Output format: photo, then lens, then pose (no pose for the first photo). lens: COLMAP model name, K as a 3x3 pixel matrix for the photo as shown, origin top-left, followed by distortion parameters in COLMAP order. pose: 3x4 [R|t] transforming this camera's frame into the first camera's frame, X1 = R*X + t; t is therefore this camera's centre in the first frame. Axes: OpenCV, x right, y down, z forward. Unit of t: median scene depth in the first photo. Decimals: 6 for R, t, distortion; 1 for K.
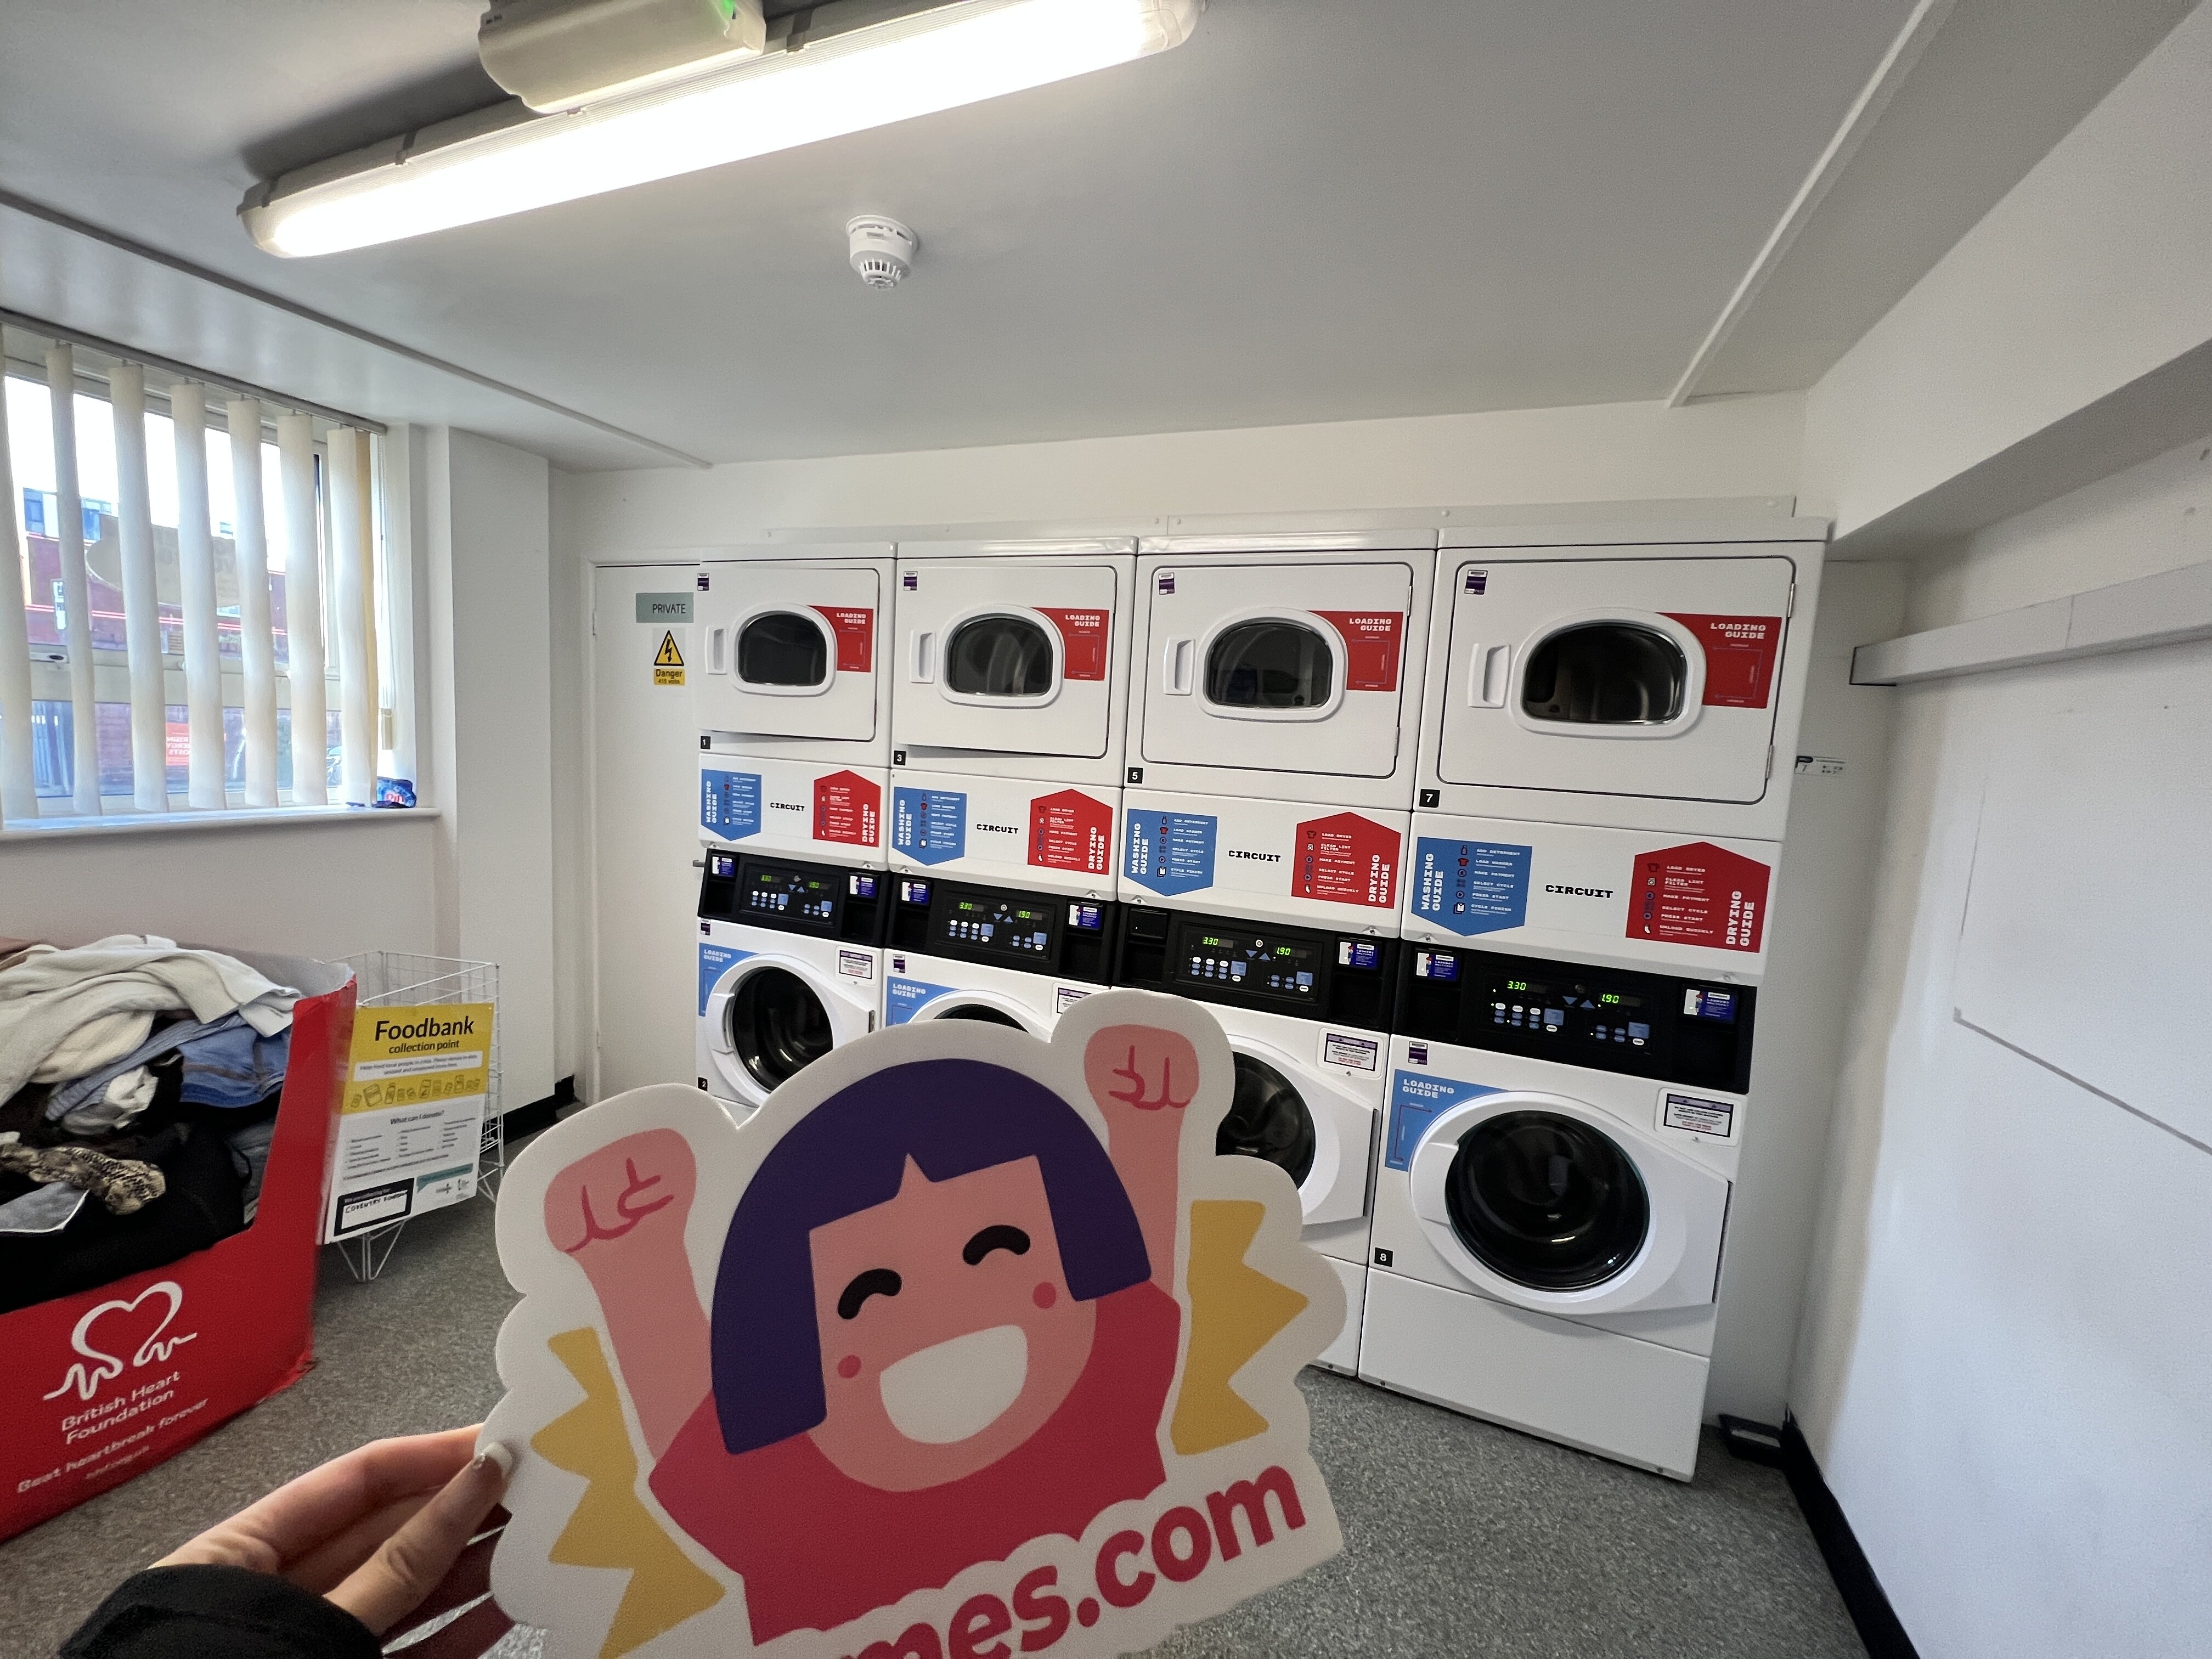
lens RADIAL K [[882.5, 0, 1111.2], [0, 882.5, 819.8], [0, 0, 1]] dist [-0.000903, 0.000880]
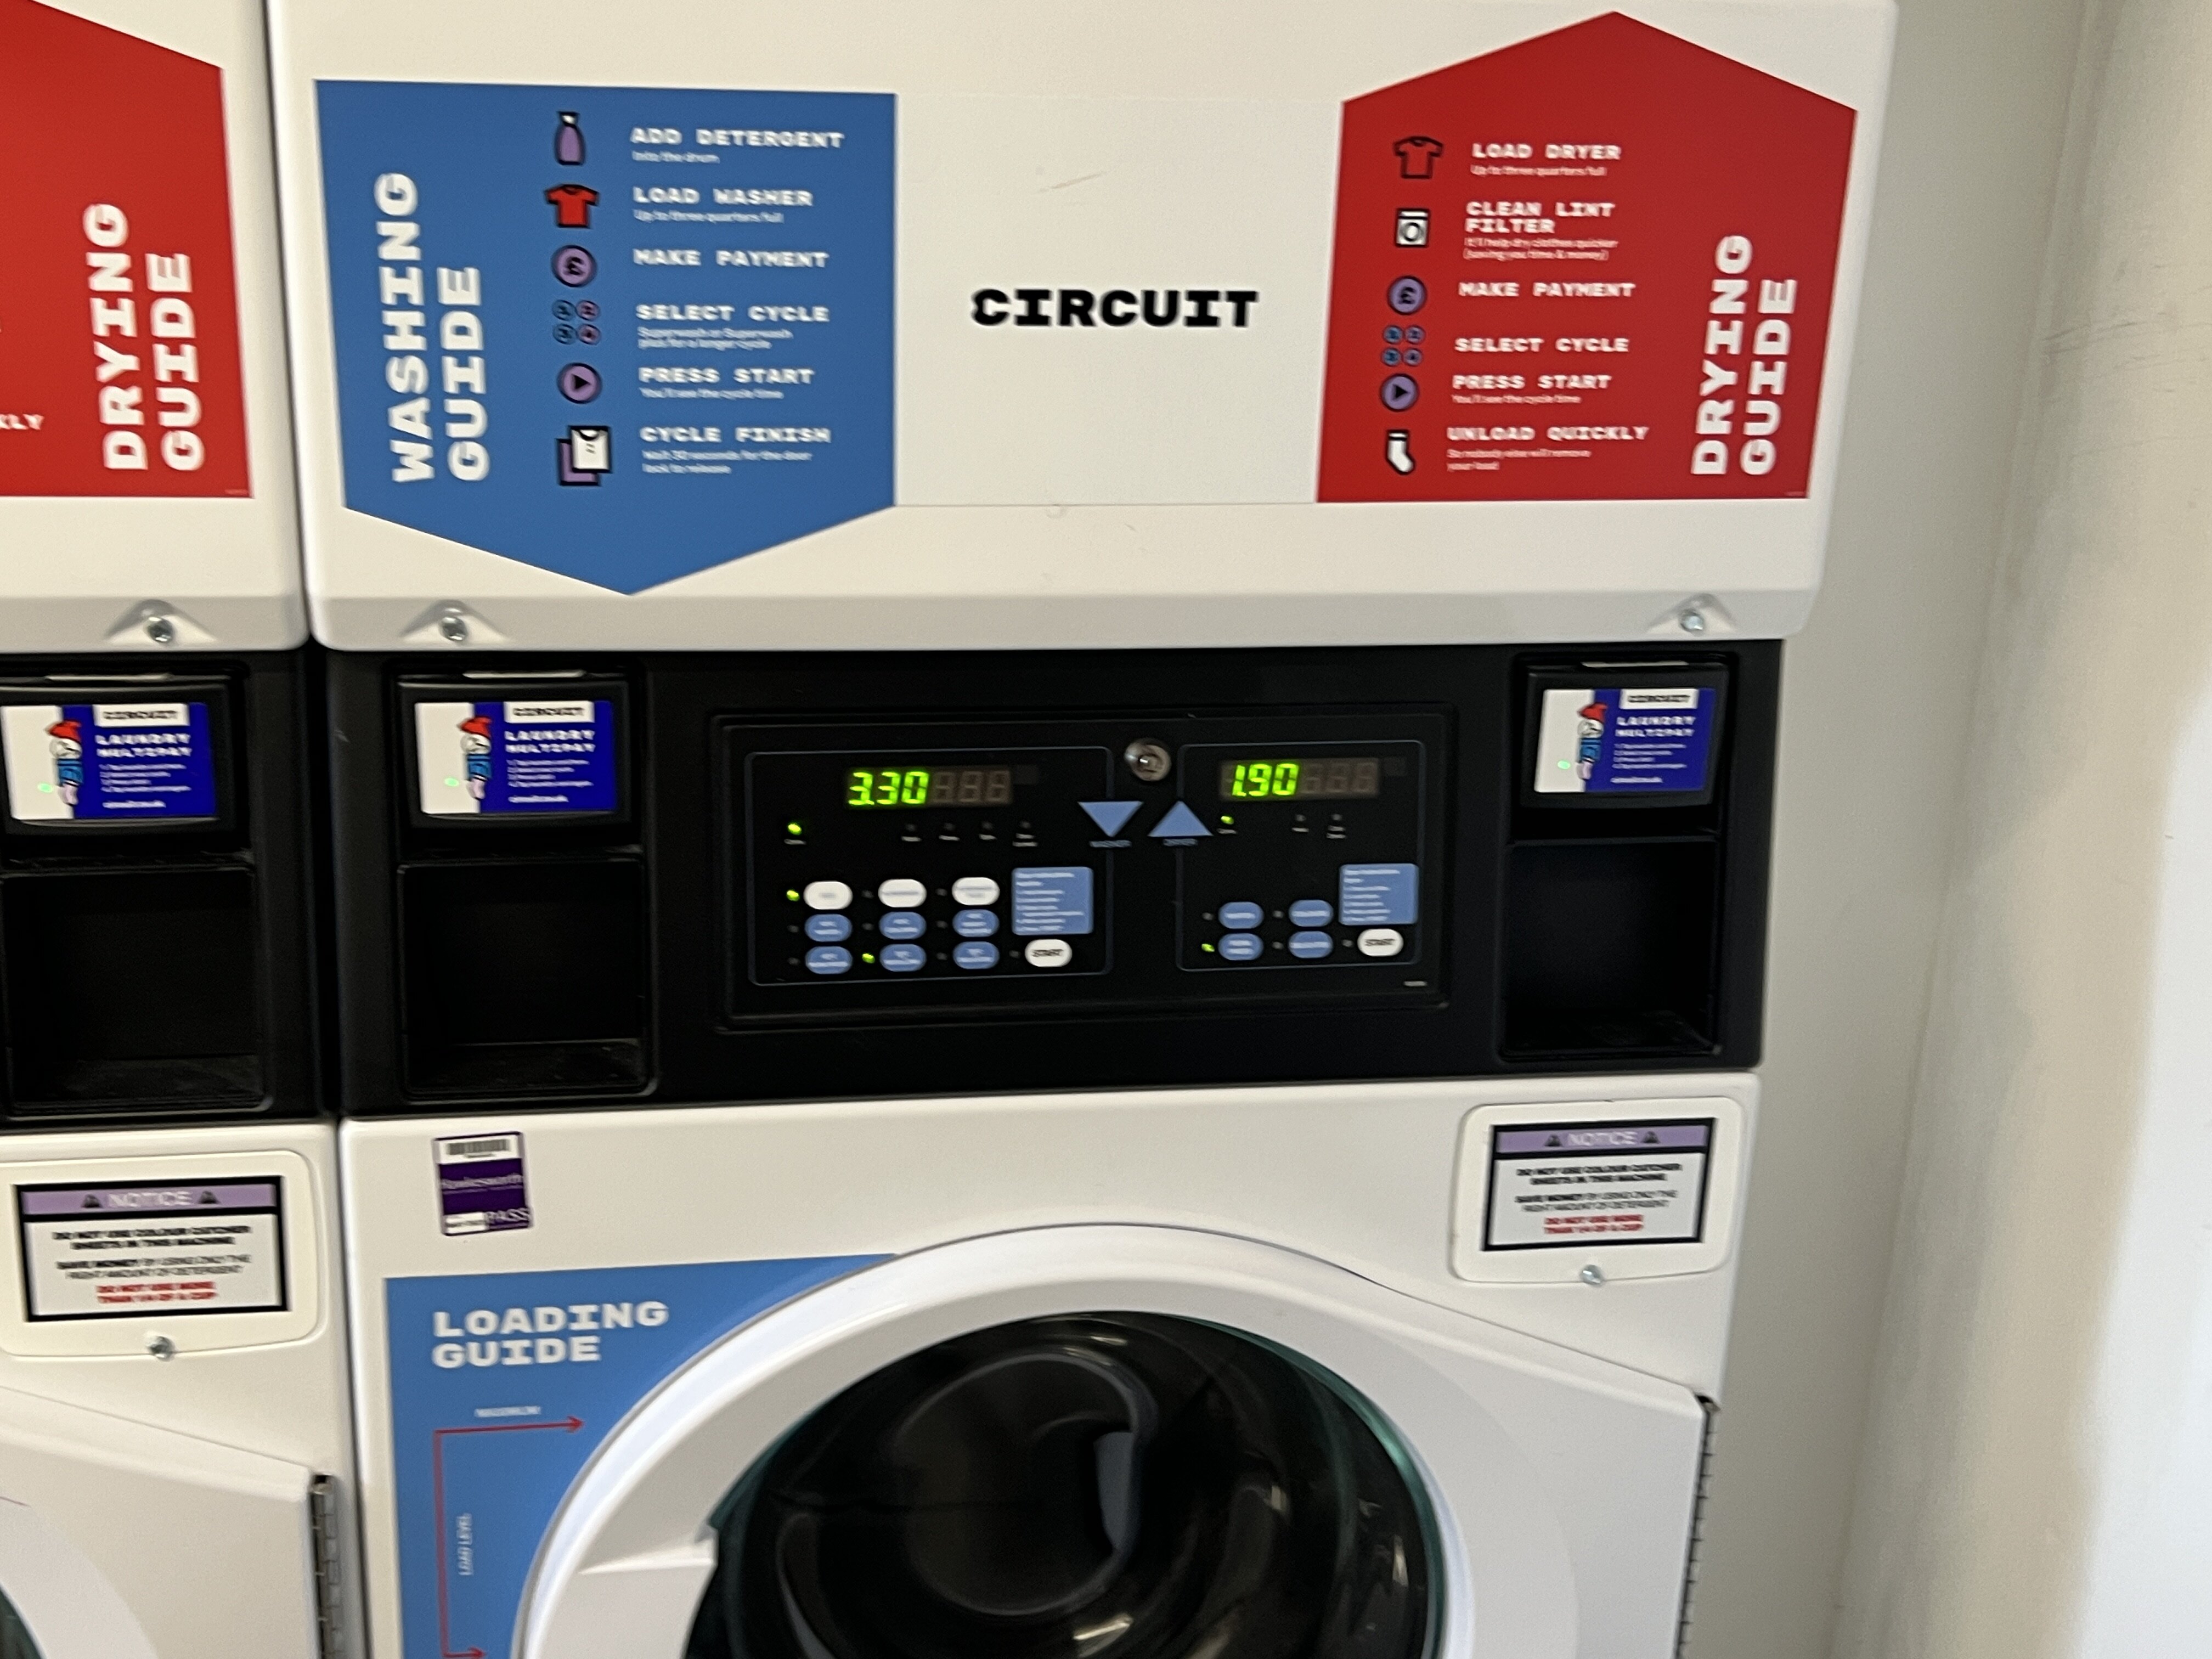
lens RADIAL K [[2607.9, 0, 1101.8], [0, 2607.9, 826.3], [0, 0, 1]] dist [0.064252, 0.000000]
pose [[0.860761, -0.185224, 0.474112, 0.203997], [0.068985, 0.965298, 0.251875, 0.041958], [-0.504312, -0.184097, 0.843669, 0.441140]]
